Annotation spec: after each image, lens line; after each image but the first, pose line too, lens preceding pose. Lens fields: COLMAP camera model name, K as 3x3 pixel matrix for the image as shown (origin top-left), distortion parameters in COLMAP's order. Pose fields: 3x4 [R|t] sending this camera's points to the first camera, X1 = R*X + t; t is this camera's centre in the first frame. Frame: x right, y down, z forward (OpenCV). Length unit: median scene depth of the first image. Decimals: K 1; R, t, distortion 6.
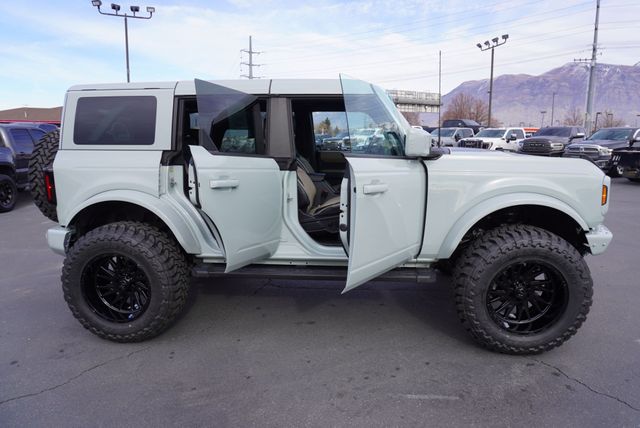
lens RADIAL K [[429.0, 0, 320.0], [0, 429.0, 214.0], [0, 0, 1]] dist [-0.029533, 0.001140]
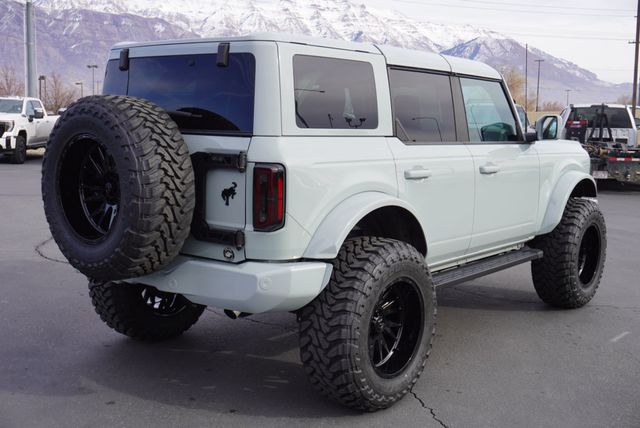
lens RADIAL K [[747.7, 0, 322.0], [0, 747.7, 229.9], [0, 0, 1]] dist [0.000639, 0.001412]
pose [[0.563951, -0.109732, 0.818485, -1.582121], [0.126638, 0.990901, 0.045591, -0.063464], [-0.816041, 0.077940, 0.572716, 0.367639]]
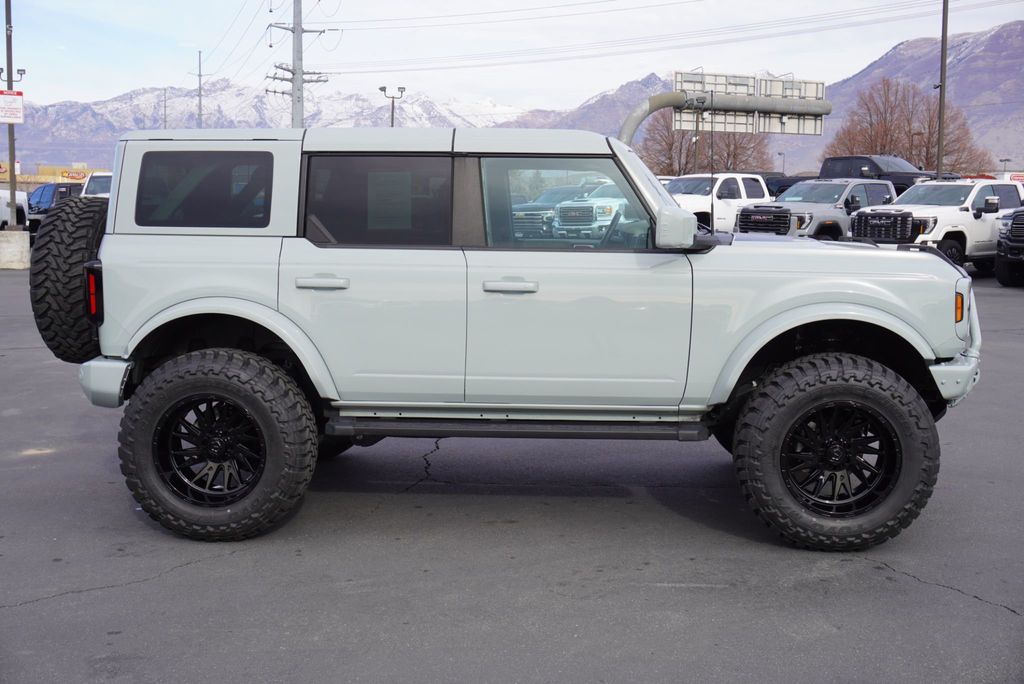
lens RADIAL K [[1238.3, 0, 512.0], [0, 1238.3, 342.0], [0, 0, 1]] dist [-0.002713, 0.007716]
pose [[0.999820, 0.004397, 0.018471, -0.061338], [-0.003259, 0.998118, -0.061237, 0.125074], [-0.018706, 0.061165, 0.997952, -0.876582]]
